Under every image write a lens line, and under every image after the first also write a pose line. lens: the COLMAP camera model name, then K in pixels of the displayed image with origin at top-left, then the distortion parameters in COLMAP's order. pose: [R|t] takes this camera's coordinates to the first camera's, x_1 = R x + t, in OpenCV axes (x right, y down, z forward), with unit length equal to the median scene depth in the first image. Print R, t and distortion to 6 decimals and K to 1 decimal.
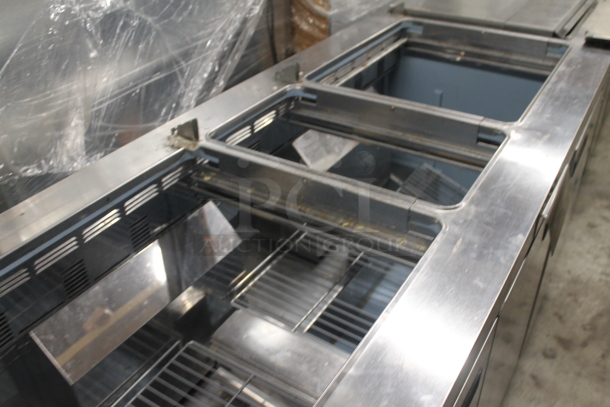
lens RADIAL K [[576.7, 0, 308.8], [0, 576.7, 205.3], [0, 0, 1]] dist [-0.038766, 0.000000]
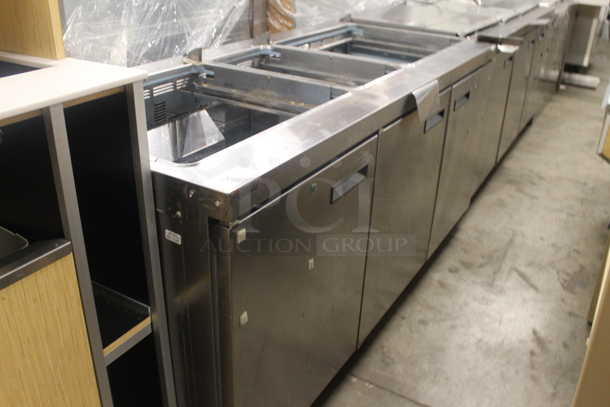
lens RADIAL K [[576.7, 0, 303.2], [0, 576.7, 202.8], [0, 0, 1]] dist [-0.038766, 0.000000]
pose [[0.998600, 0.039124, 0.035605, 0.025622], [-0.034499, 0.991889, -0.122337, 0.284556], [-0.040102, 0.120938, 0.991850, -0.311654]]
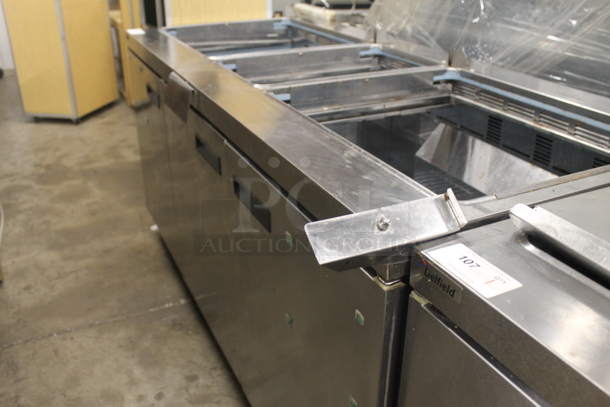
lens RADIAL K [[576.7, 0, 305.6], [0, 576.7, 203.8], [0, 0, 1]] dist [-0.038766, 0.000000]
pose [[-0.539332, 0.352180, -0.764912, 0.847541], [-0.457801, 0.639763, 0.617350, -0.492397], [0.706781, 0.683134, -0.183817, 0.974168]]
